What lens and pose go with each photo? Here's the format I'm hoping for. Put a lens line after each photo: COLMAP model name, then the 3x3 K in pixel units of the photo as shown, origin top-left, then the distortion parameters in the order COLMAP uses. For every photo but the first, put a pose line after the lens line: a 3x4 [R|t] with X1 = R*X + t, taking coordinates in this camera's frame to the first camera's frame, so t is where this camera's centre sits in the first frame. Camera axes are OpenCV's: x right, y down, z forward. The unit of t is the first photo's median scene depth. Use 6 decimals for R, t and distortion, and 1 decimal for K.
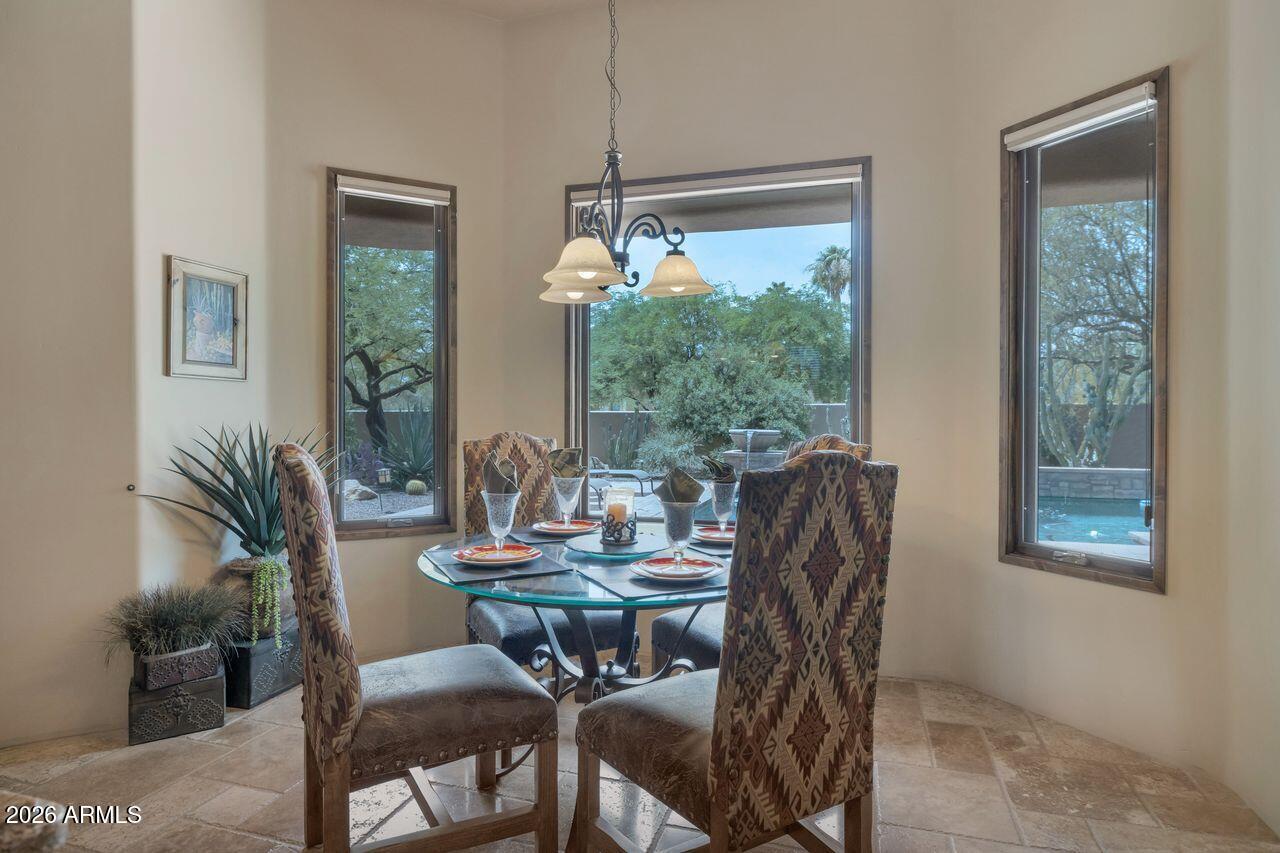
lens RADIAL K [[694.0, 0, 644.0], [0, 694.0, 423.8], [0, 0, 1]] dist [0.013848, 0.000435]
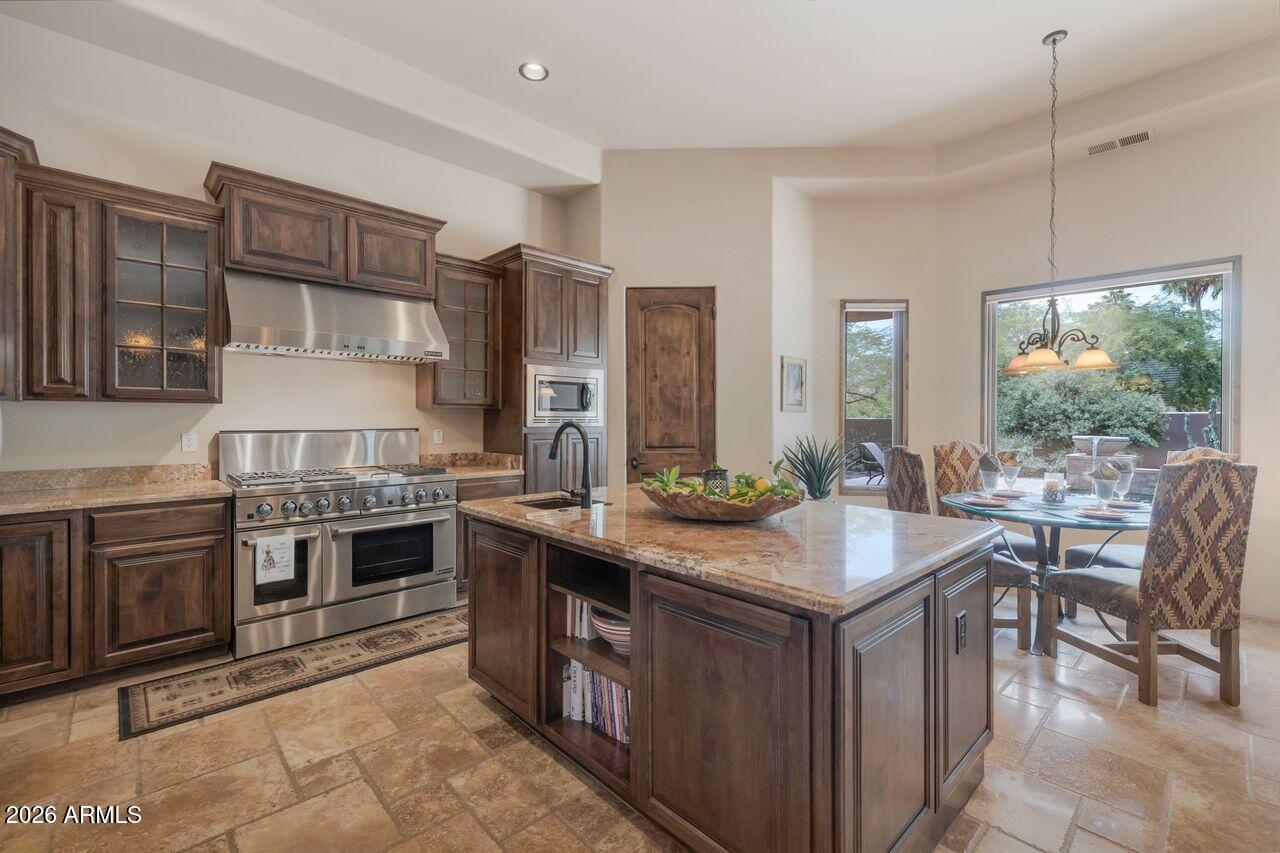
lens RADIAL K [[557.1, 0, 635.4], [0, 557.1, 419.8], [0, 0, 1]] dist [0.004026, -0.000333]
pose [[0.870596, 0.002843, -0.491990, -0.366476], [-0.007176, 0.999950, -0.006920, -0.044551], [0.491946, 0.009555, 0.870573, -1.170044]]
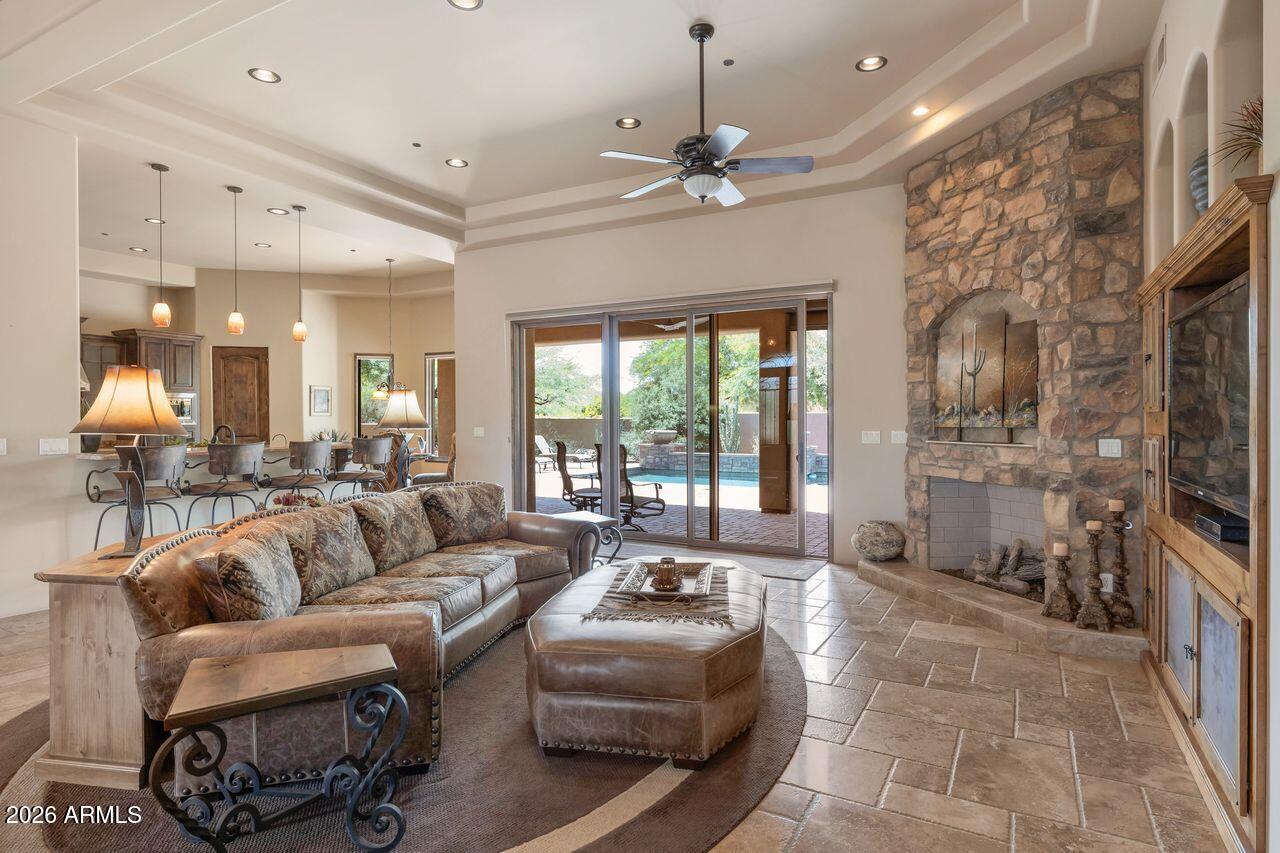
lens RADIAL K [[694.0, 0, 643.5], [0, 694.0, 422.7], [0, 0, 1]] dist [0.013848, 0.000435]
pose [[0.980645, -0.004170, -0.195752, 3.133958], [0.004554, 0.999988, 0.001515, -0.041728], [0.195743, -0.002377, 0.980652, -4.054869]]
